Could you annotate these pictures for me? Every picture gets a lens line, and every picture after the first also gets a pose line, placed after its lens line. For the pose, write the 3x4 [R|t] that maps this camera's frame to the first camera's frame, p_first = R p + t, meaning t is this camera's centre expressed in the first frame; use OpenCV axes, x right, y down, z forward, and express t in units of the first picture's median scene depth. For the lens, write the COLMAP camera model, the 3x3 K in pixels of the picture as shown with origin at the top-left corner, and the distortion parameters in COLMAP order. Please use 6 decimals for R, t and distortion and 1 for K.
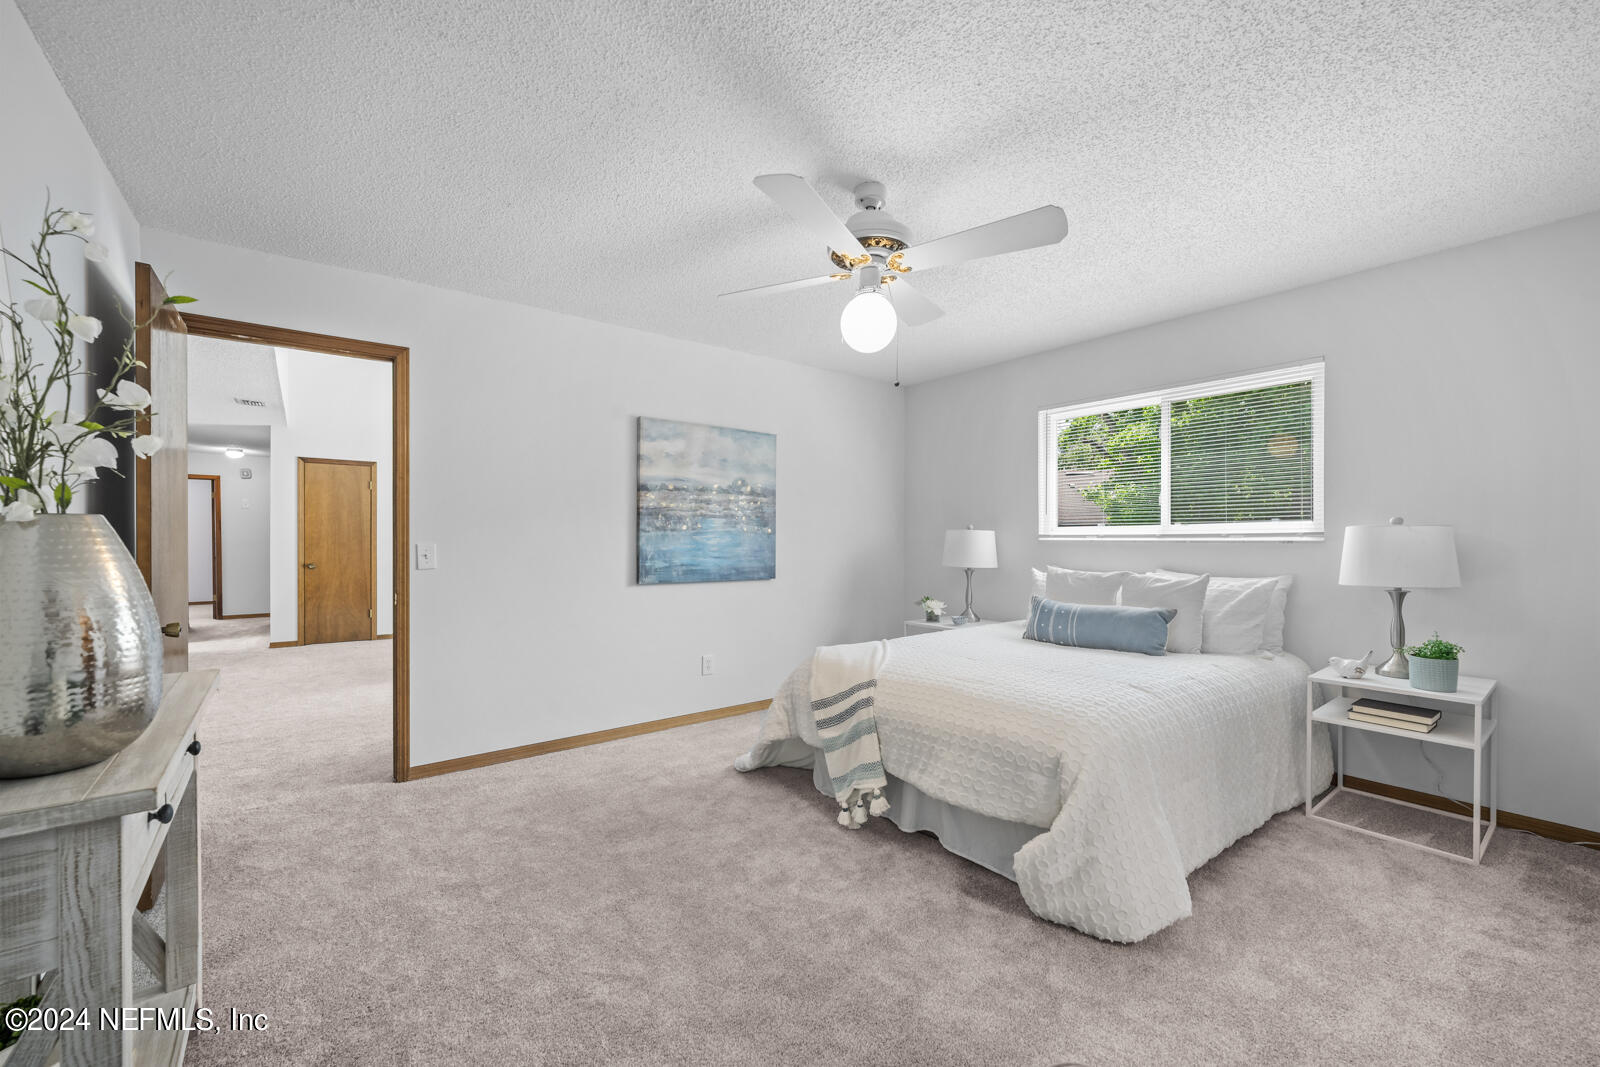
lens RADIAL K [[645.5, 0, 792.0], [0, 645.5, 537.4], [0, 0, 1]] dist [-0.000268, -0.000168]
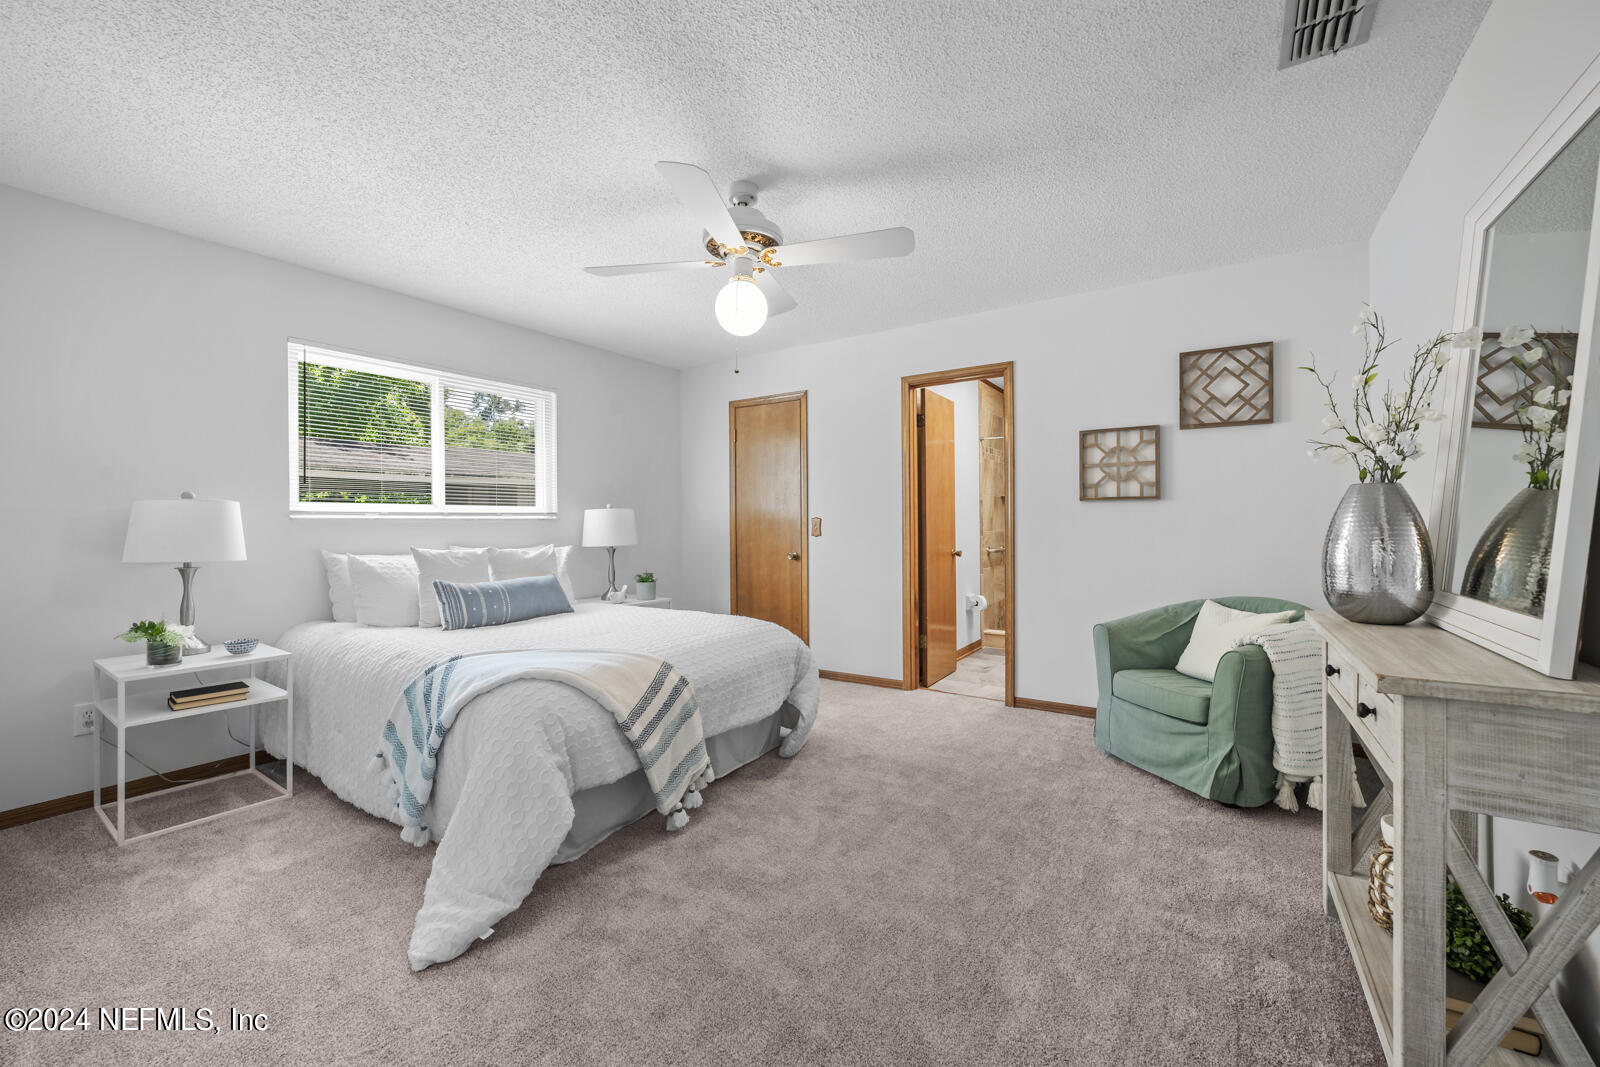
lens RADIAL K [[645.5, 0, 794.0], [0, 645.5, 524.8], [0, 0, 1]] dist [-0.000268, -0.000168]
pose [[-0.333882, -0.001266, 0.942614, -0.771569], [0.009327, 0.999946, 0.004647, 0.018539], [-0.942569, 0.010343, -0.333852, 1.074548]]
